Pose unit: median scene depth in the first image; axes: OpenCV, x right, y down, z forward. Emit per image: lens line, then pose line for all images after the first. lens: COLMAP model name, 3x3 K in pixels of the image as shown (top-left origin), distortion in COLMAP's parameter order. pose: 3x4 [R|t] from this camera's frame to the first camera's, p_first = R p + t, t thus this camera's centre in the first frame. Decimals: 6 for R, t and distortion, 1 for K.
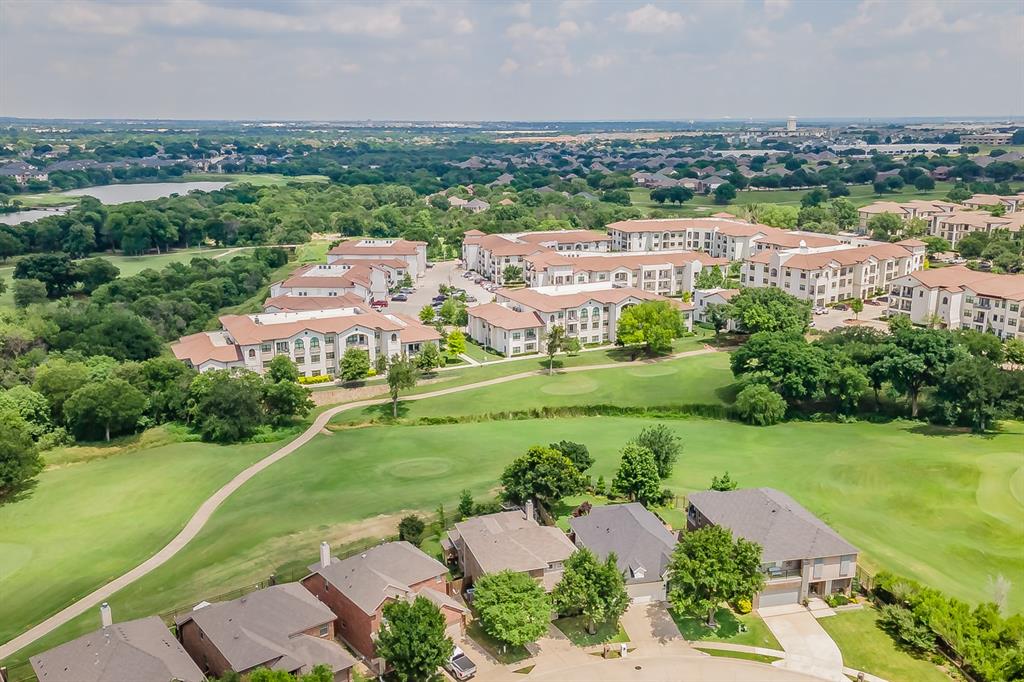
lens RADIAL K [[897.3, 0, 512.0], [0, 897.3, 341.0], [0, 0, 1]] dist [0.041646, -0.020499]
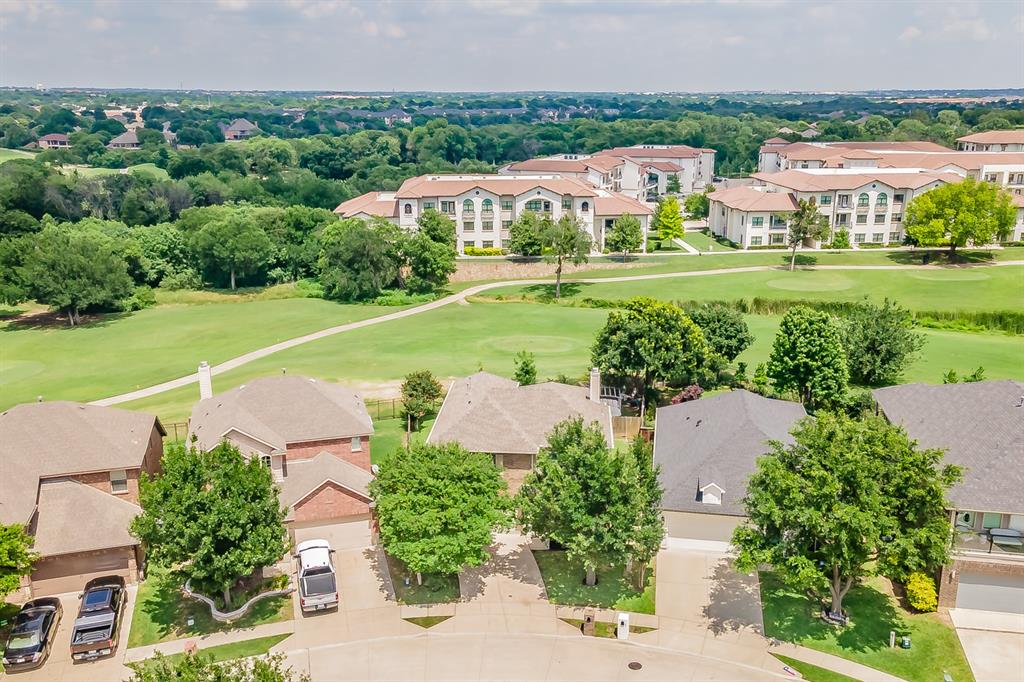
lens RADIAL K [[897.3, 0, 512.0], [0, 897.3, 341.0], [0, 0, 1]] dist [0.041646, -0.020499]
pose [[0.924479, 0.098763, -0.368218, 0.114256], [-0.085163, 0.994954, 0.053049, 0.079346], [0.371599, -0.017685, 0.928225, 0.249358]]
